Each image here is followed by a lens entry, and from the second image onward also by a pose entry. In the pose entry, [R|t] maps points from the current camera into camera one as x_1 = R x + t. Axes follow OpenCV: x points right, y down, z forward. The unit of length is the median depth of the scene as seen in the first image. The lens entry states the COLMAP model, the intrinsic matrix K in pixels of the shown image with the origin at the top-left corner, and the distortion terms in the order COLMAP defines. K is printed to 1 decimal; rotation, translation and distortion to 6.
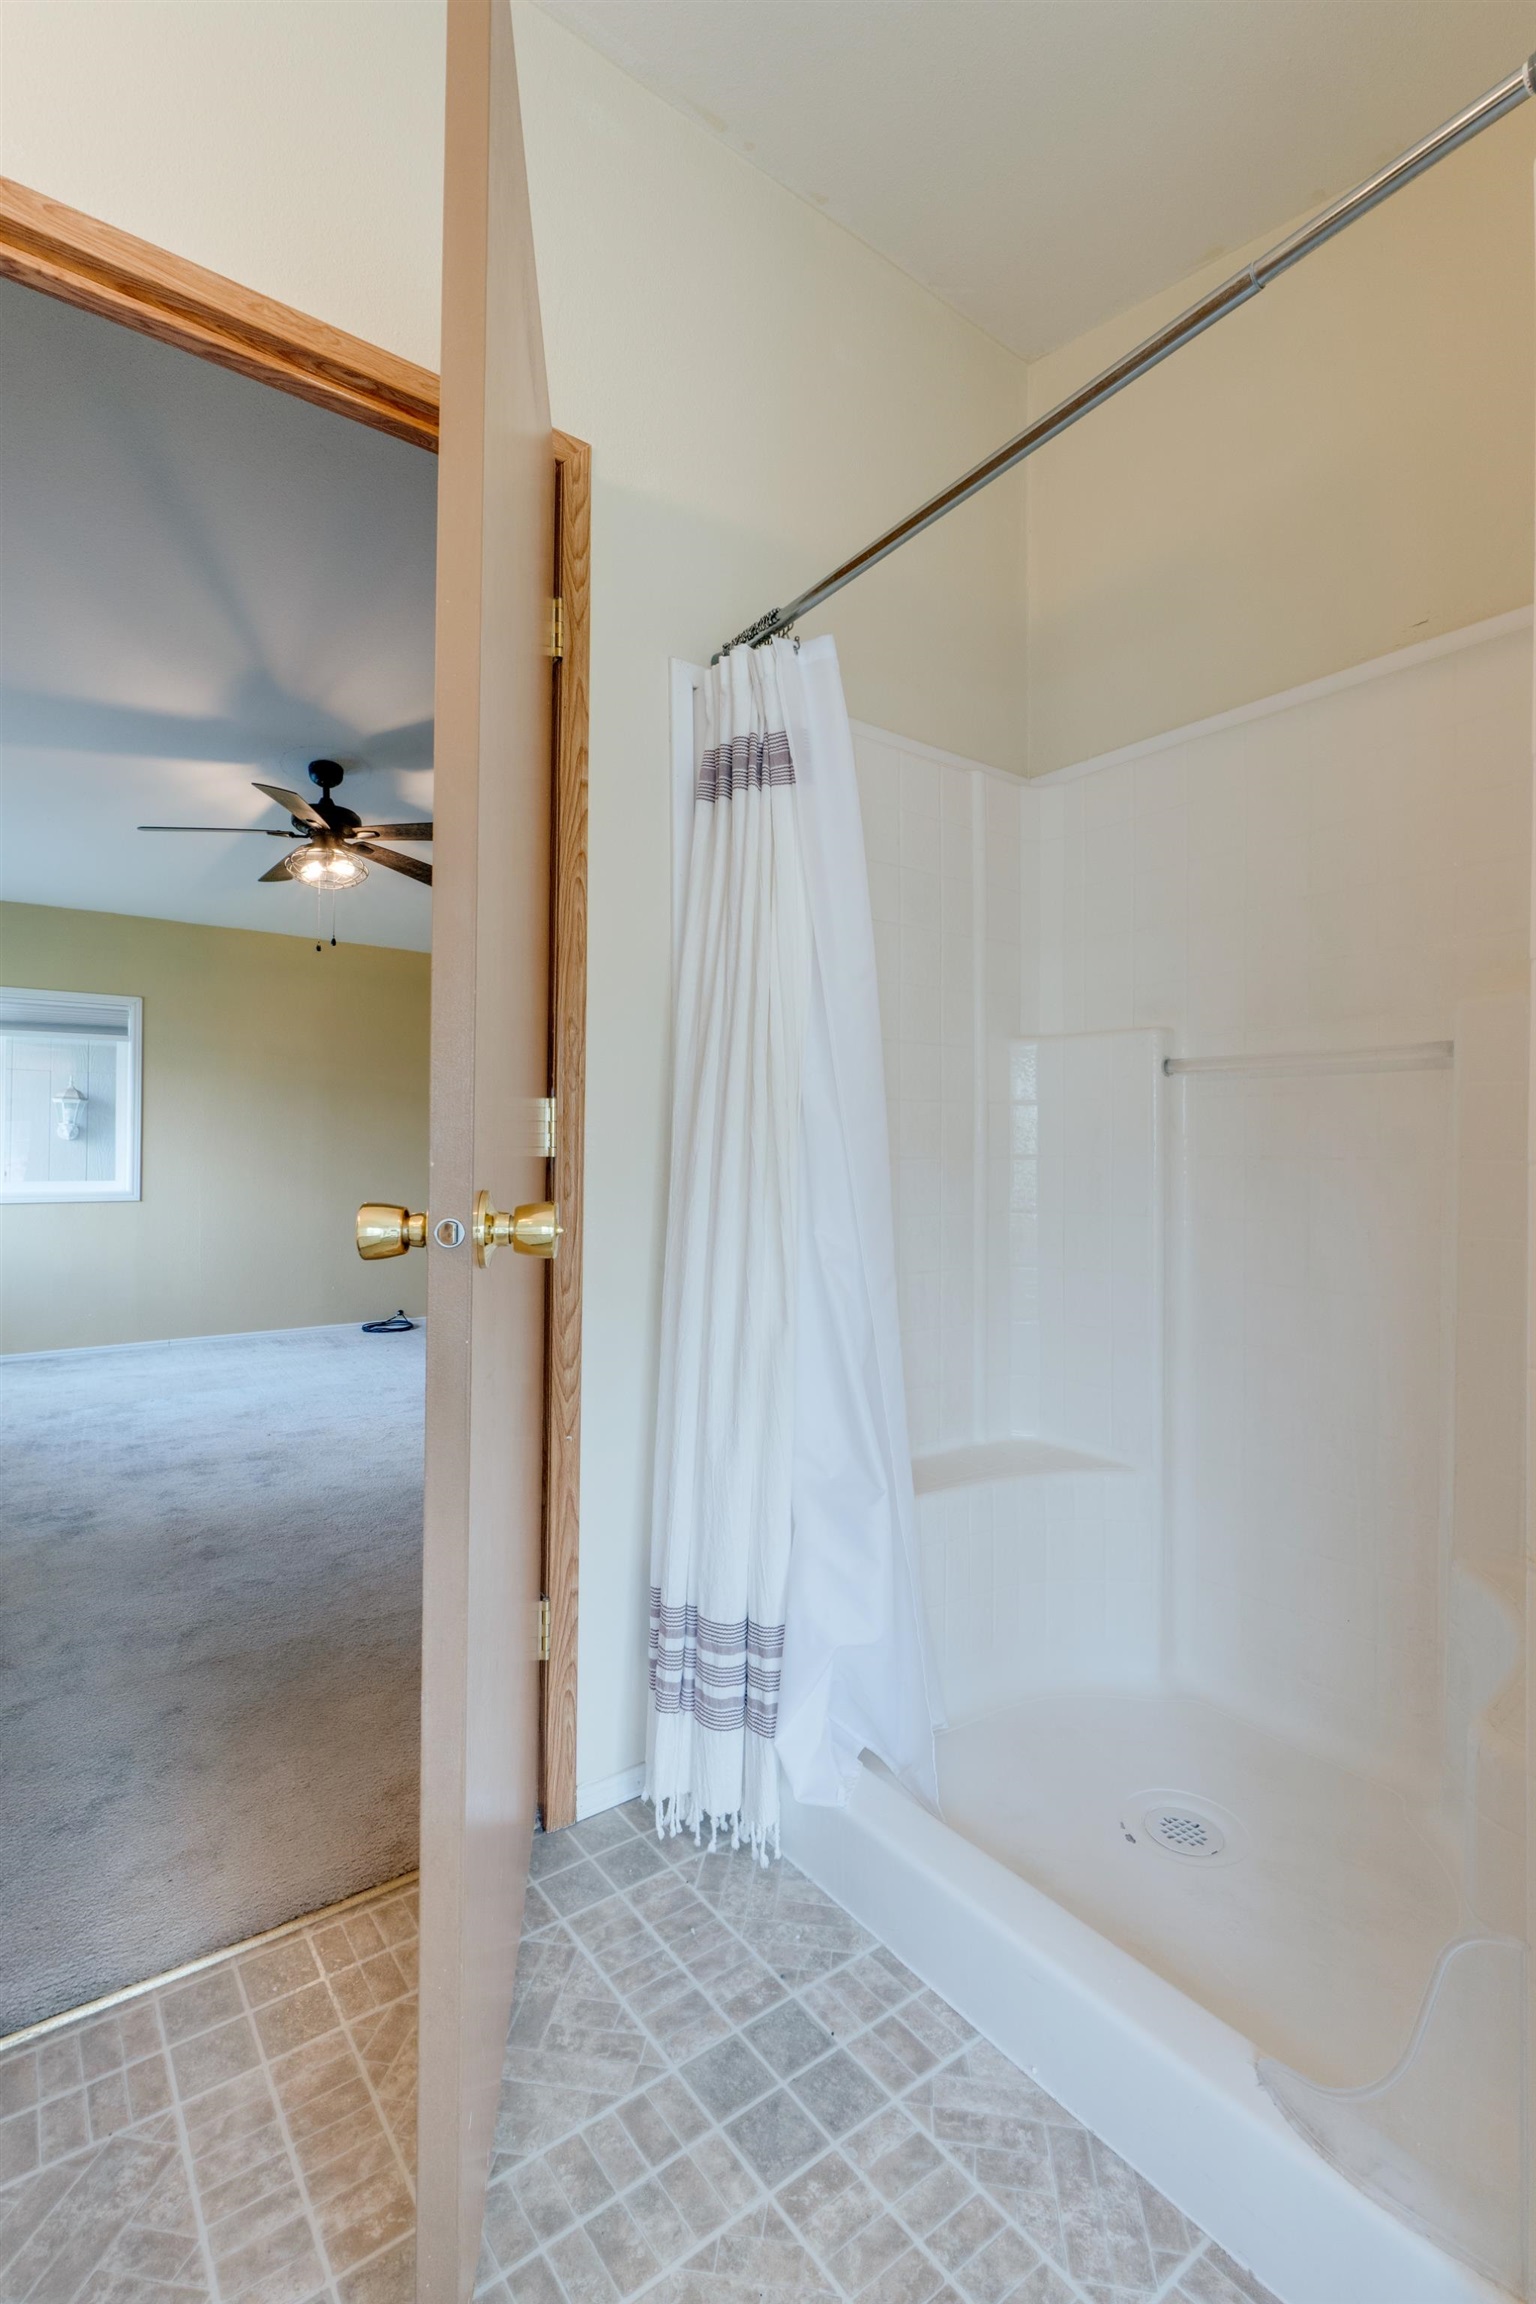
lens RADIAL K [[1046.3, 0, 768.0], [0, 1046.3, 1152.0], [0, 0, 1]] dist [-0.000828, 0.000028]
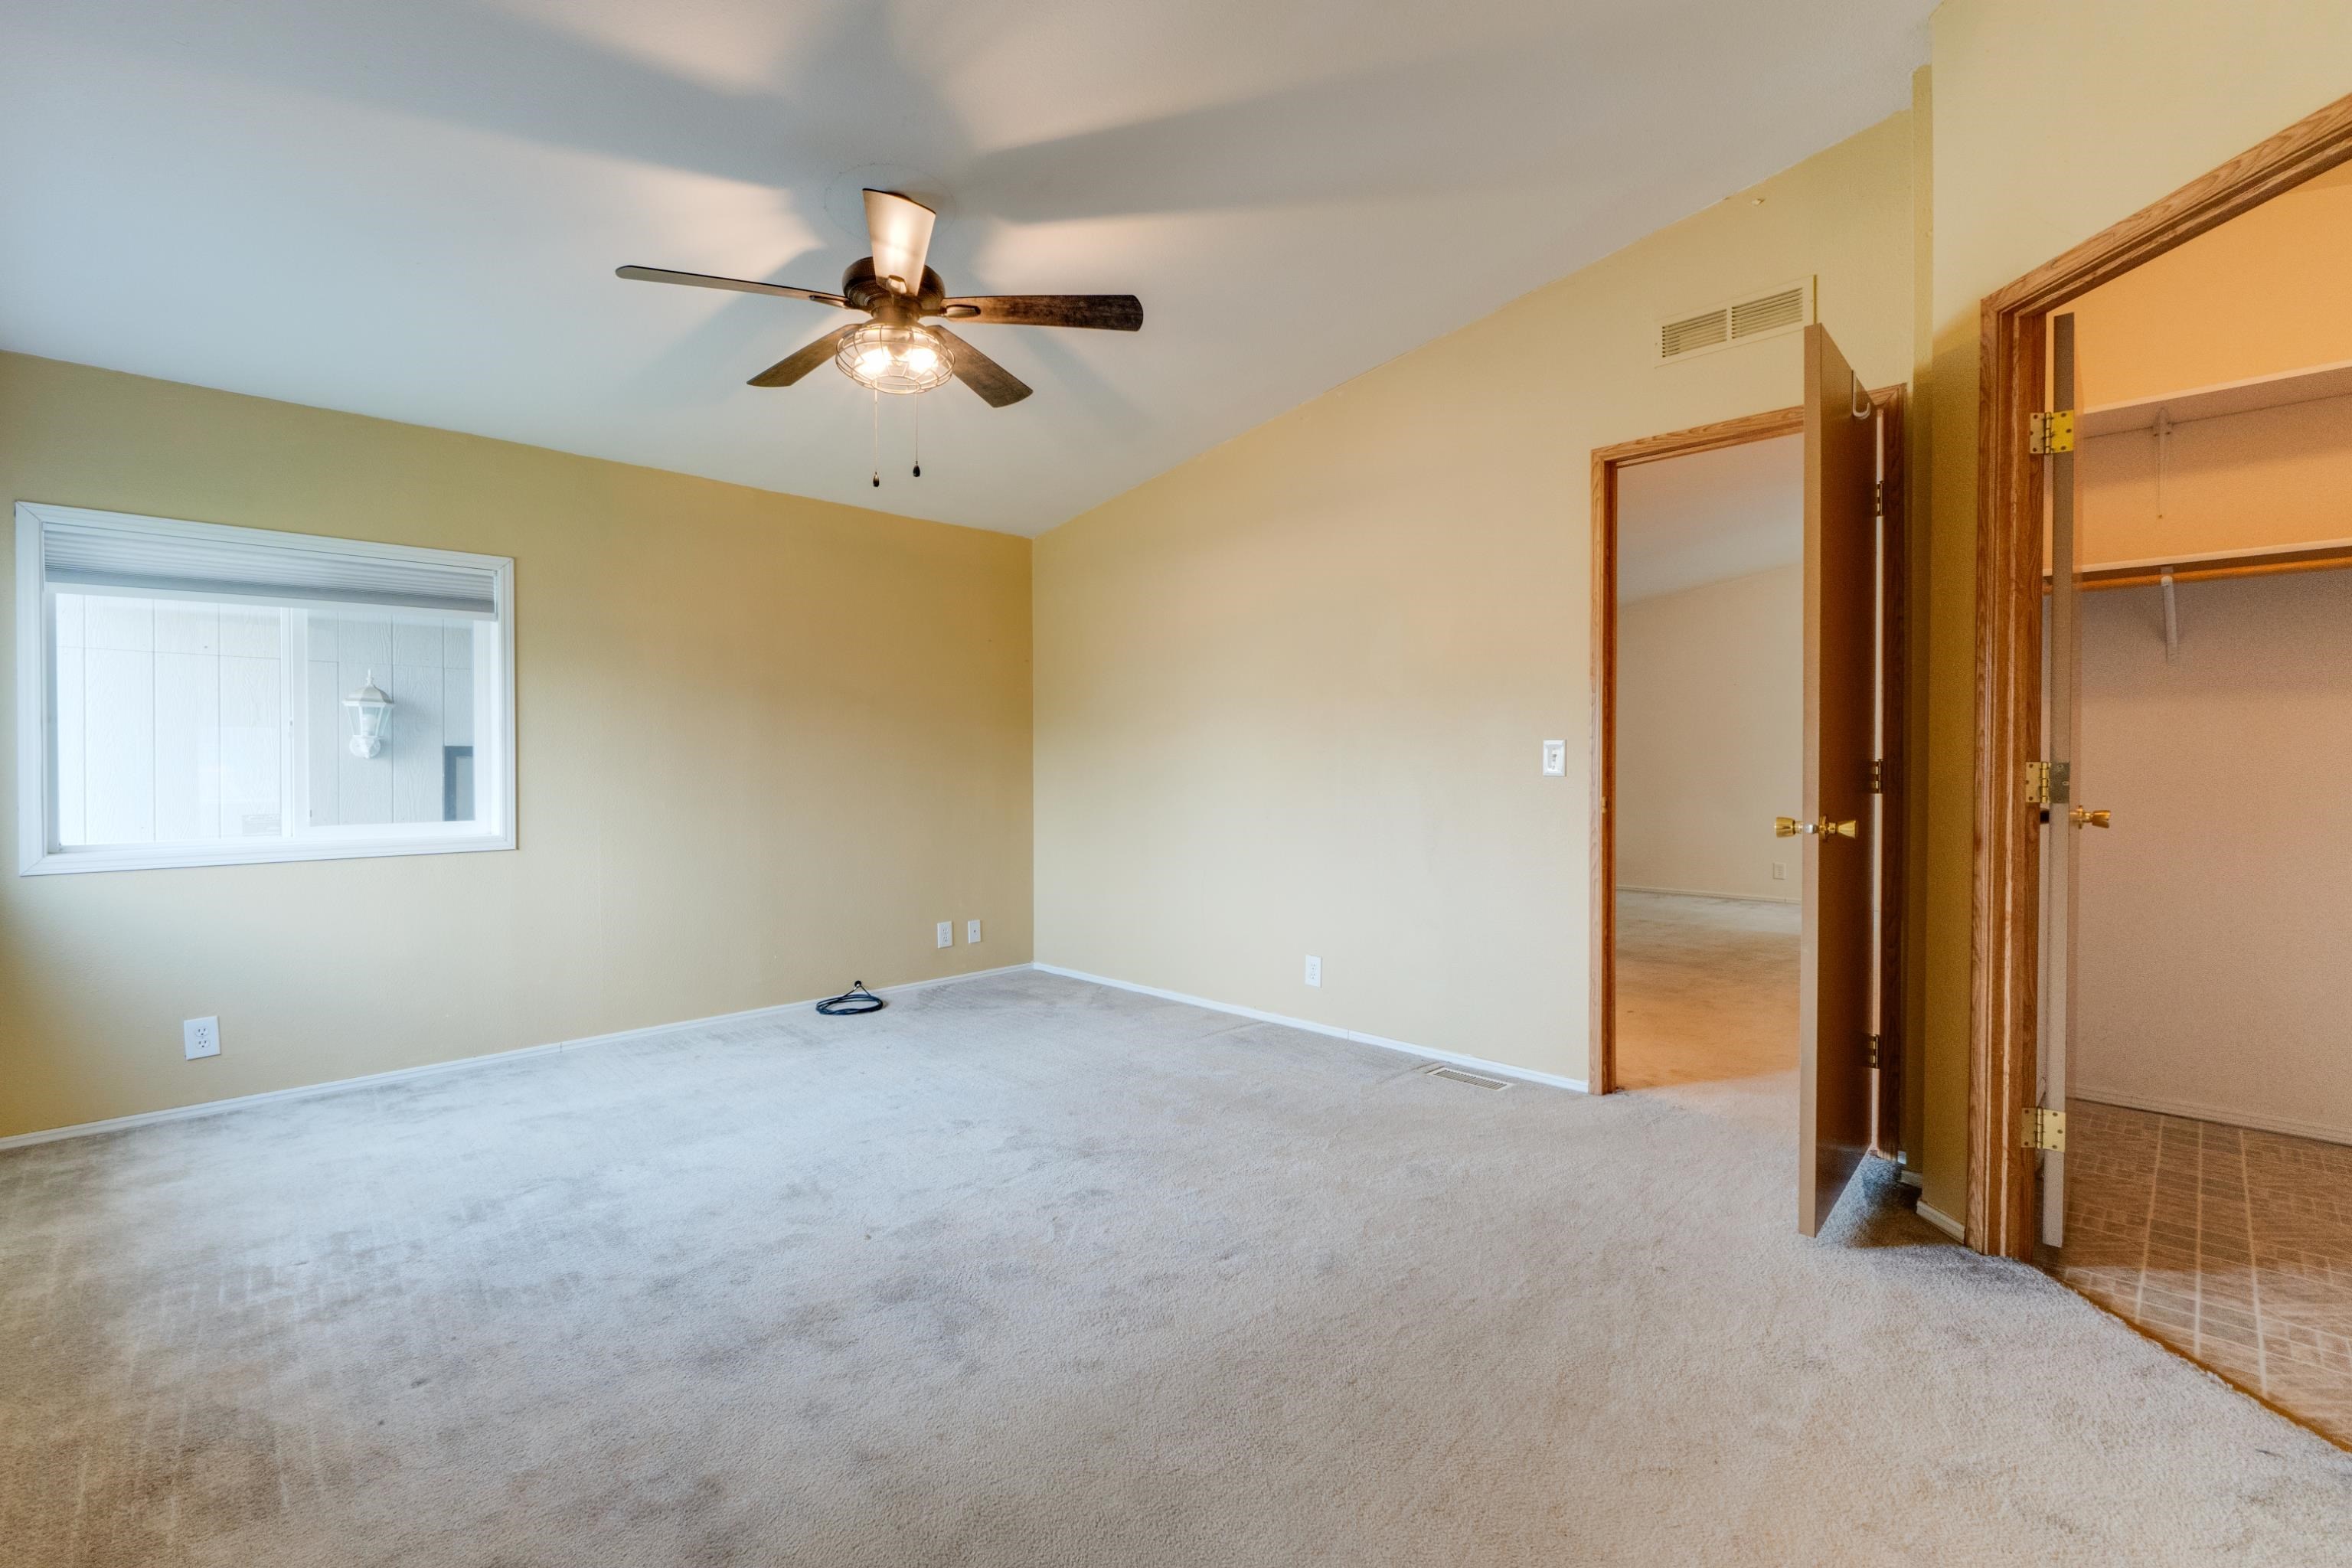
lens RADIAL K [[1070.0, 0, 1194.4], [0, 1070.0, 773.7], [0, 0, 1]] dist [0.000647, -0.000142]
pose [[0.989513, -0.007399, 0.144252, -0.331388], [0.004322, 0.999757, 0.021633, -0.022769], [-0.144377, -0.020783, 0.989304, 0.294461]]
